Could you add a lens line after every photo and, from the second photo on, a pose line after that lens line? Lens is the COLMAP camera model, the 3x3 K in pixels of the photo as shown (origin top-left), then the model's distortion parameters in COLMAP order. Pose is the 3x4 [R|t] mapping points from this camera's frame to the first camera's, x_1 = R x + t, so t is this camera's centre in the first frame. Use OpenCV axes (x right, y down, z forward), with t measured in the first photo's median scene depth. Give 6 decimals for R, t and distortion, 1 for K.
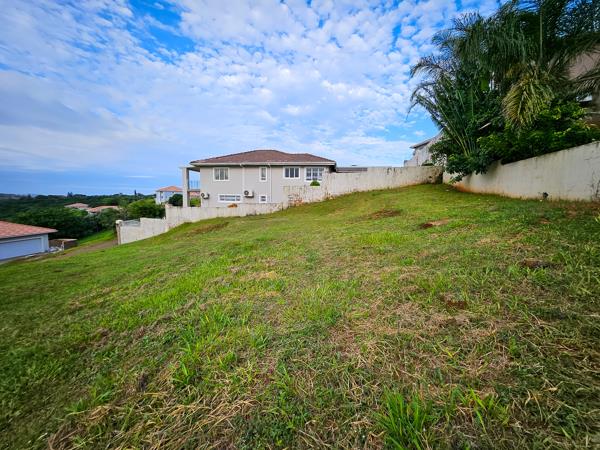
lens RADIAL K [[234.2, 0, 292.6], [0, 234.2, 219.1], [0, 0, 1]] dist [0.006171, 0.000104]
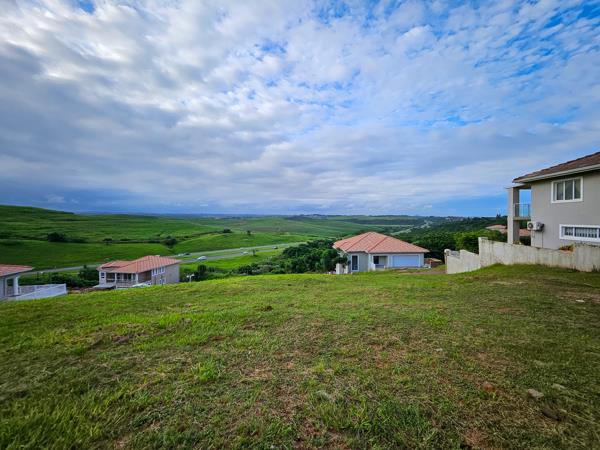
lens RADIAL K [[240.9, 0, 320.7], [0, 240.9, 220.4], [0, 0, 1]] dist [-0.001346, 0.000718]
pose [[0.146581, -0.003265, -0.989193, 0.188793], [-0.075294, 0.997057, -0.014448, -0.061014], [0.986329, 0.076598, 0.145904, 0.308734]]
